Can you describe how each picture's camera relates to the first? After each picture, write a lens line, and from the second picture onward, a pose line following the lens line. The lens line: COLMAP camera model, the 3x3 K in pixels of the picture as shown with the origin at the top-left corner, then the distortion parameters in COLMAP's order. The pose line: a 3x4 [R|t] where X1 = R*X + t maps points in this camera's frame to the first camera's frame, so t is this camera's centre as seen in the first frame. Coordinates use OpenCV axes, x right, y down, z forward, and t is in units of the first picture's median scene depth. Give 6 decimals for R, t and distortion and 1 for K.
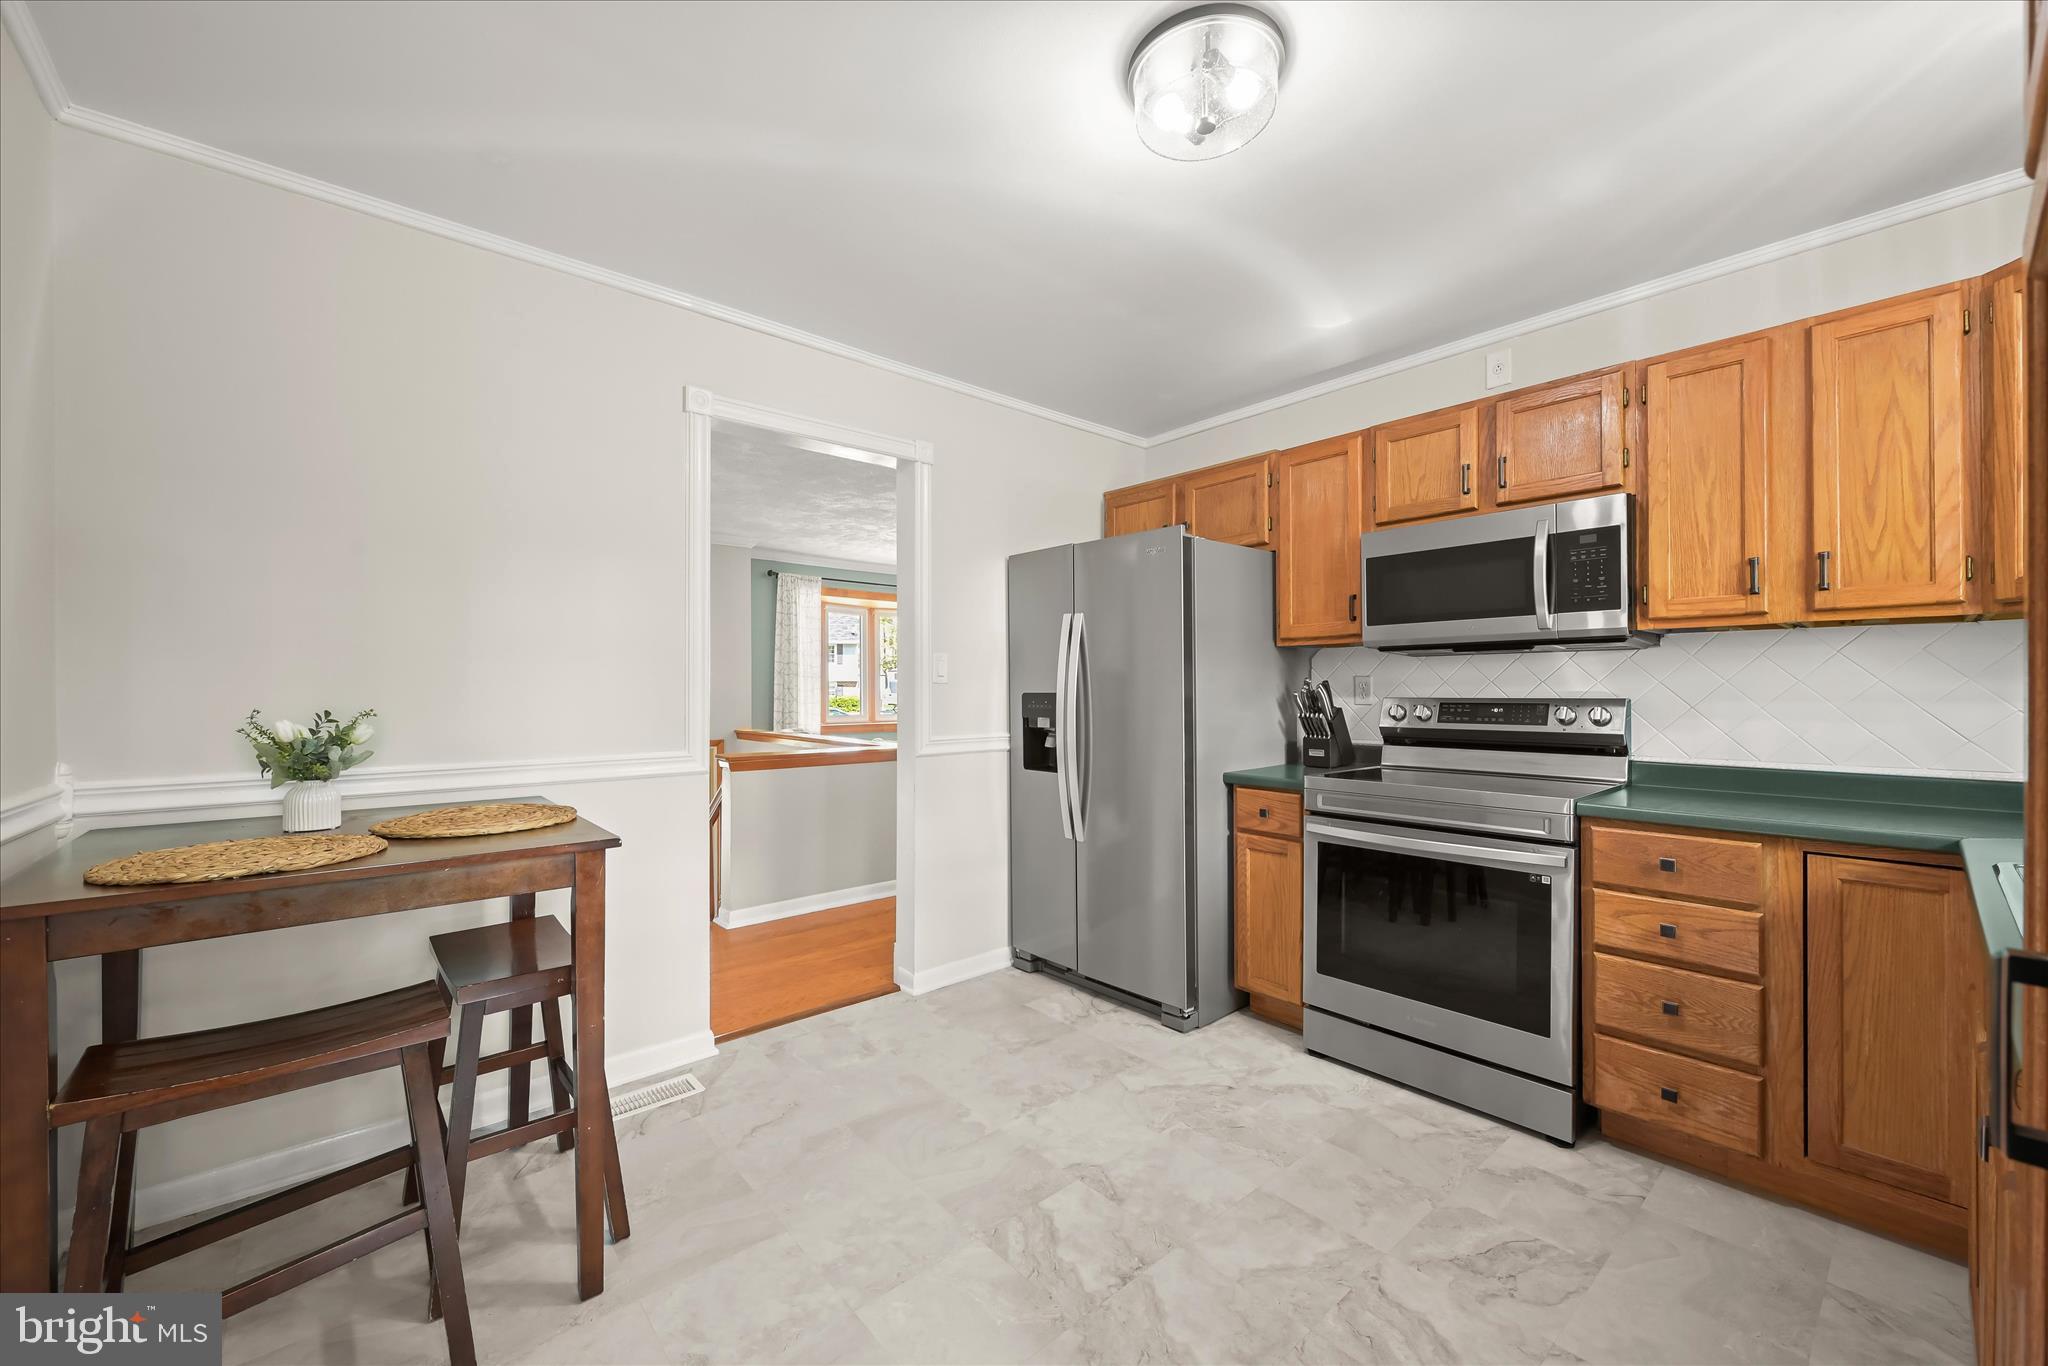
lens RADIAL K [[801.4, 0, 1017.7], [0, 801.4, 688.7], [0, 0, 1]] dist [0.000258, 0.000284]
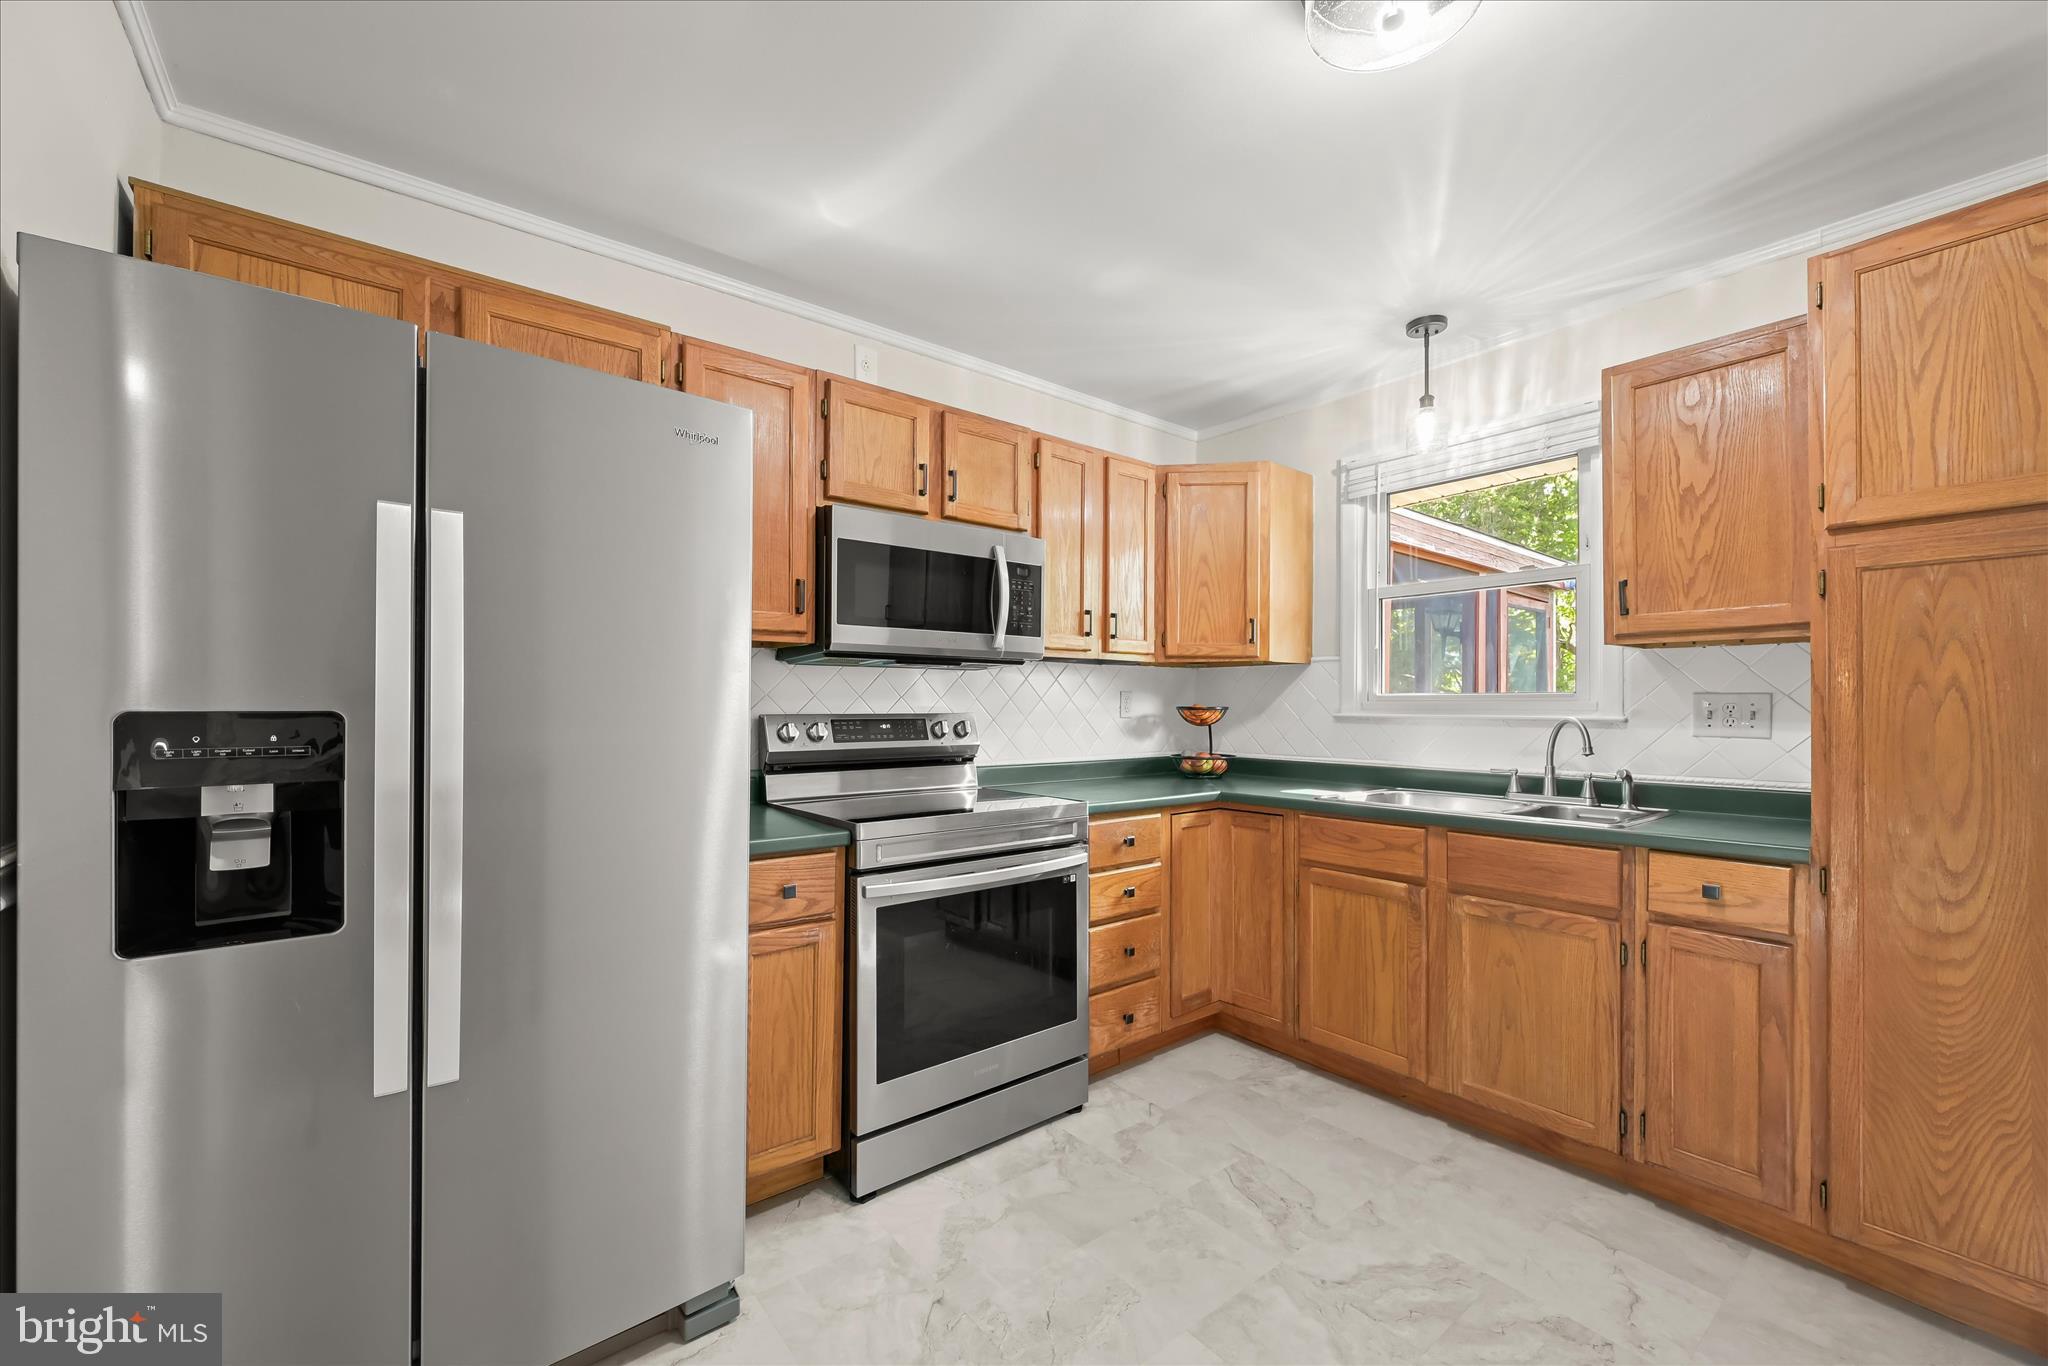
lens RADIAL K [[814.7, 0, 1023.7], [0, 814.7, 700.4], [0, 0, 1]] dist [-0.000643, -0.000346]
pose [[0.036814, 0.005689, 0.999306, -0.435209], [-0.005886, 0.999968, -0.005476, 0.000247], [-0.999305, -0.005680, 0.036846, 0.956901]]
